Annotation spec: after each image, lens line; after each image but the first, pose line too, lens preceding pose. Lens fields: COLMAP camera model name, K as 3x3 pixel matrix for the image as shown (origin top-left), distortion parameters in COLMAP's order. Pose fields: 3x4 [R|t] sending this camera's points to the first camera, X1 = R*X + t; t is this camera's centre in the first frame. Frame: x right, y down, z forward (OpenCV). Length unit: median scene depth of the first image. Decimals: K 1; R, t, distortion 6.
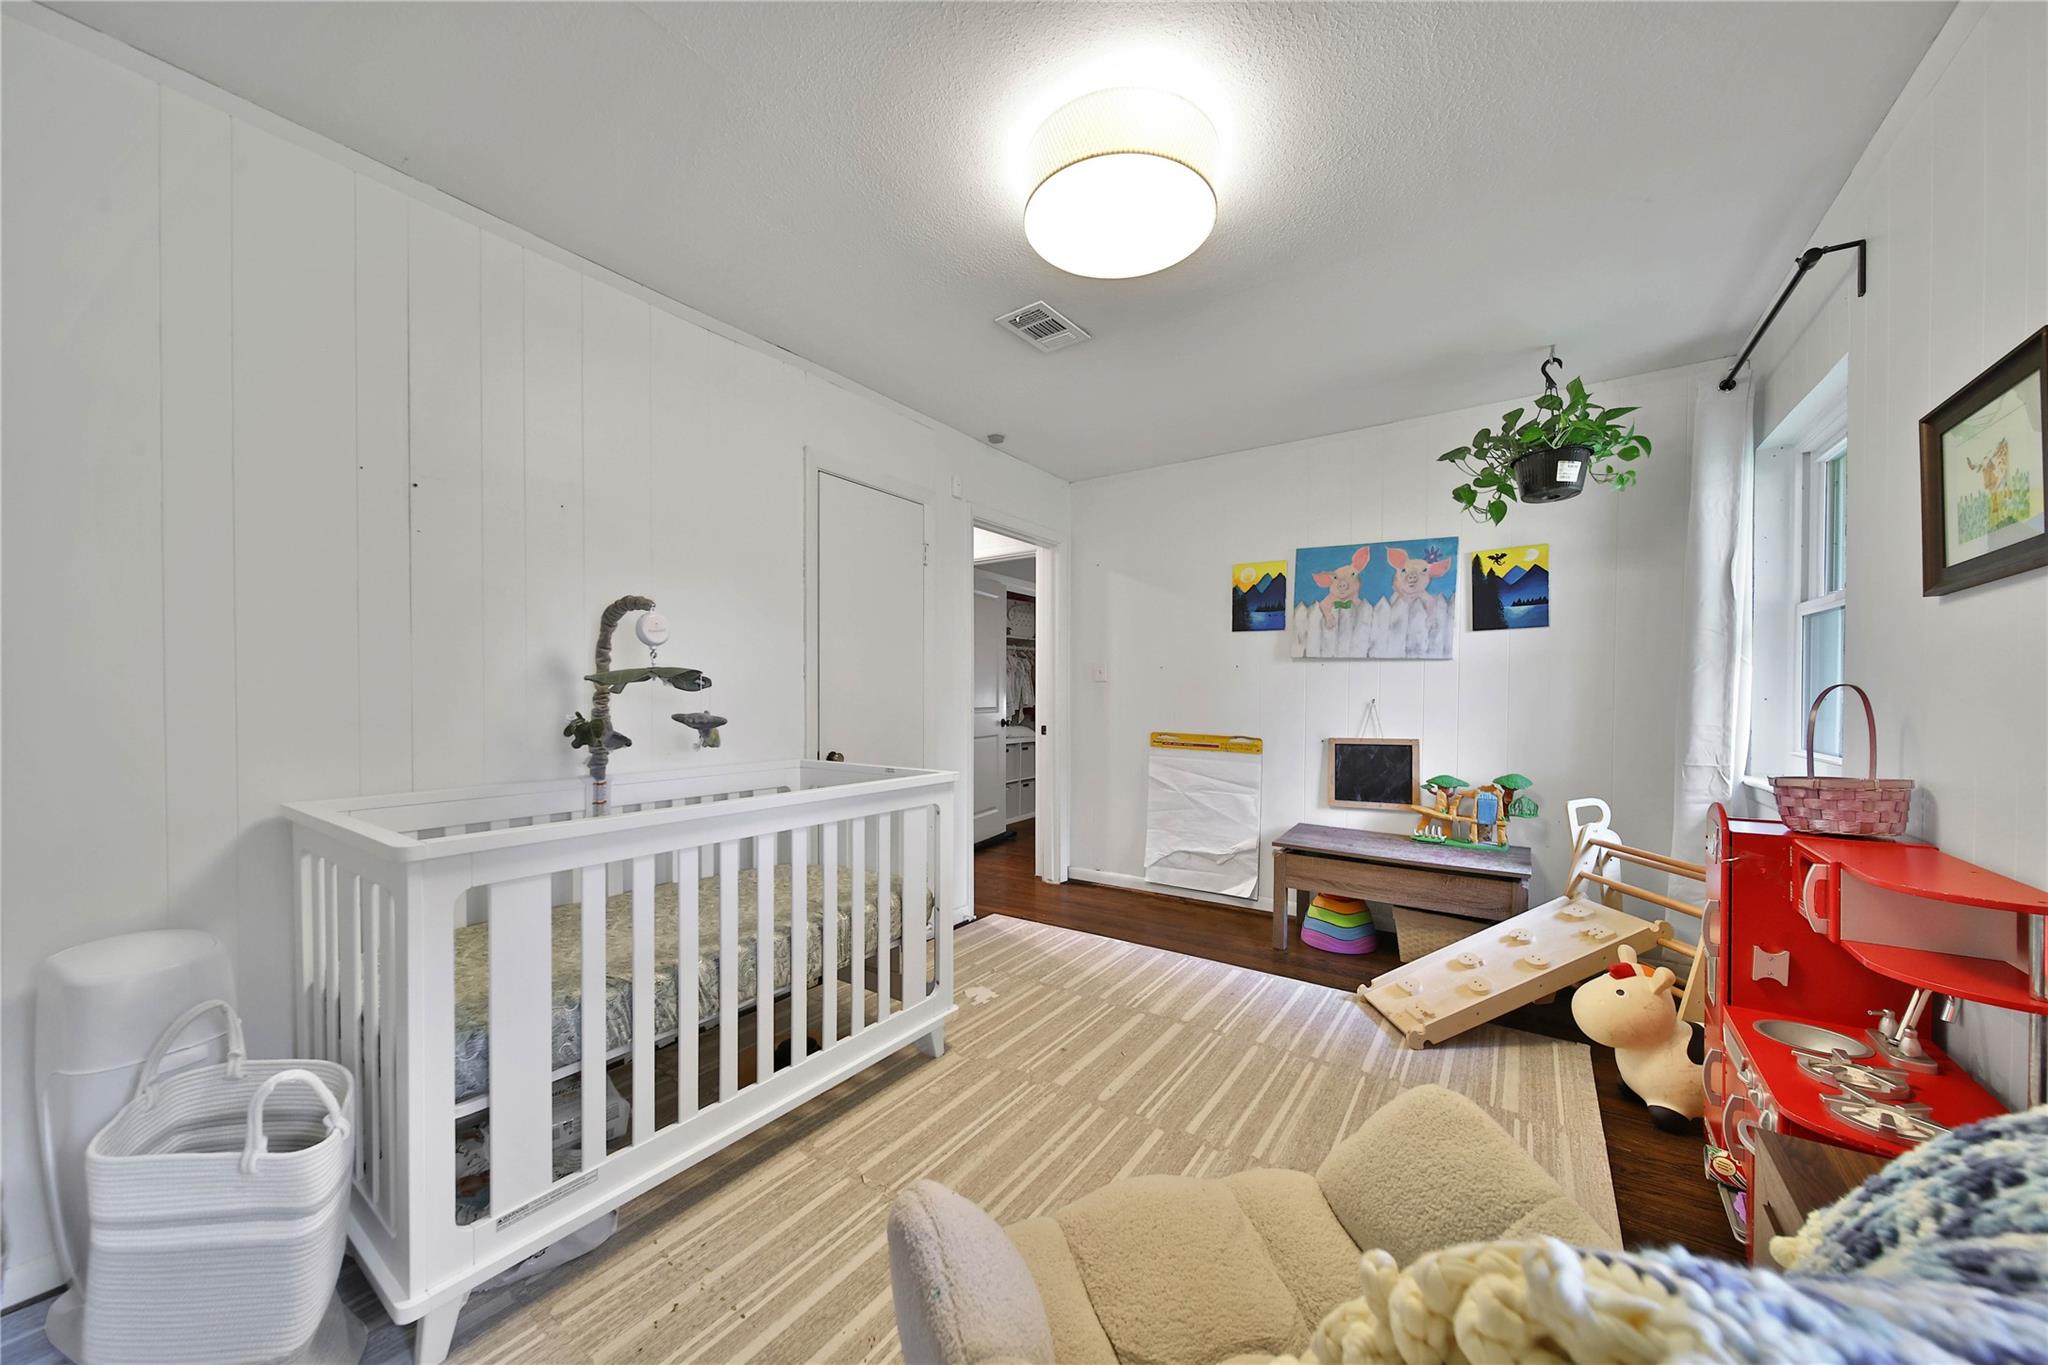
lens RADIAL K [[720.3, 0, 1019.7], [0, 720.3, 684.3], [0, 0, 1]] dist [-0.001008, -0.000627]
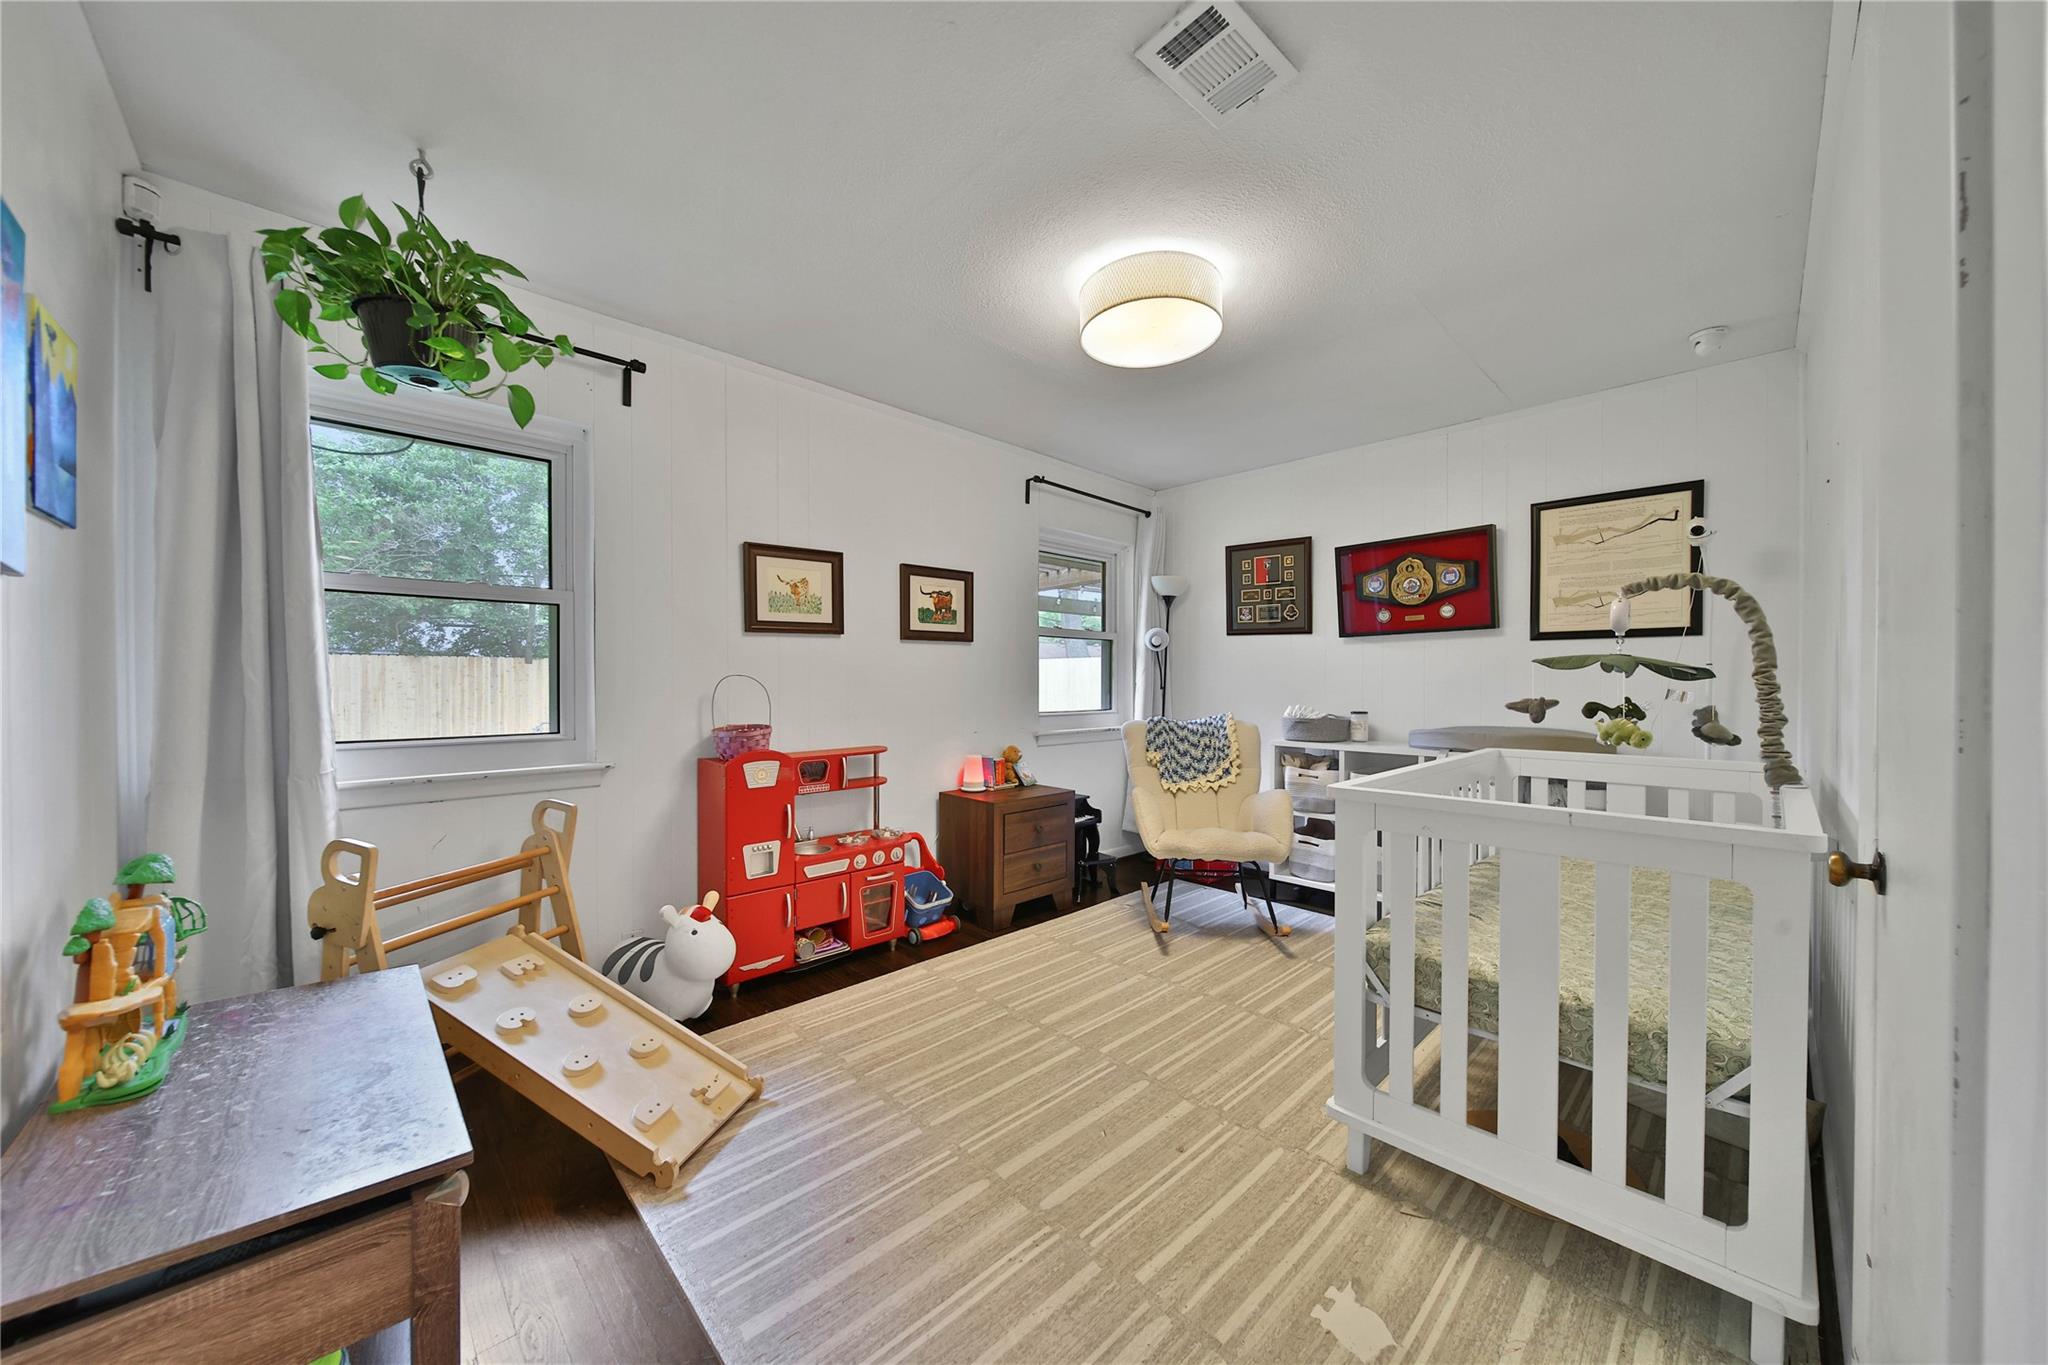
lens RADIAL K [[720.3, 0, 1019.7], [0, 720.3, 684.3], [0, 0, 1]] dist [-0.001008, -0.000627]
pose [[-0.980511, -0.000281, 0.196464, 0.081823], [-0.002956, 0.999907, -0.013326, 0.029034], [-0.196442, -0.013647, -0.980420, 1.860737]]
